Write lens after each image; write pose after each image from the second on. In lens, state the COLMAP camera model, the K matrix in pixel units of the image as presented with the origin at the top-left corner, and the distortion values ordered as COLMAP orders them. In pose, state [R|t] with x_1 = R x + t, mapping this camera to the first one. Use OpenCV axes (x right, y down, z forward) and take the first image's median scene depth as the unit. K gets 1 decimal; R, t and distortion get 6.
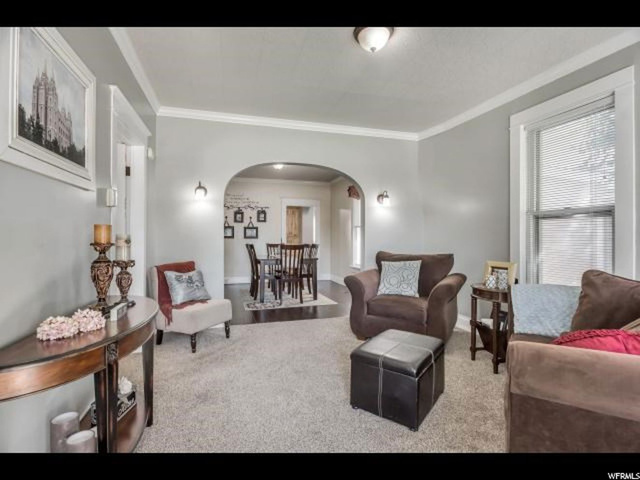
lens RADIAL K [[311.9, 0, 320.0], [0, 311.9, 240.0], [0, 0, 1]] dist [-0.000947, -0.000660]
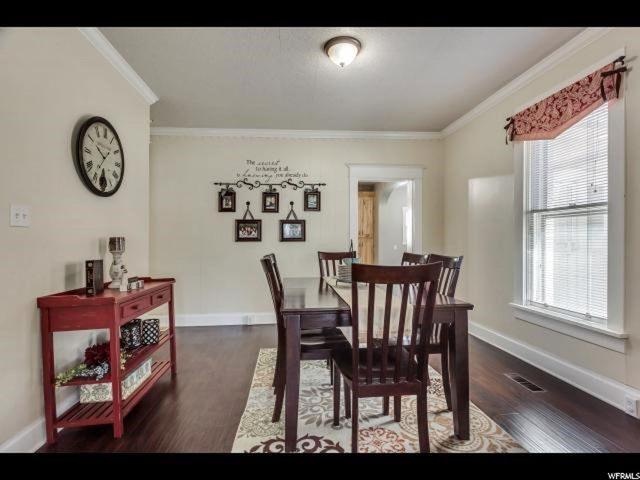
lens RADIAL K [[311.9, 0, 320.0], [0, 311.9, 240.0], [0, 0, 1]] dist [-0.000947, -0.000660]
pose [[0.979932, -0.013136, -0.198897, -0.068132], [0.010480, 0.999841, -0.014405, 0.000847], [0.199055, 0.012032, 0.979914, 0.482863]]
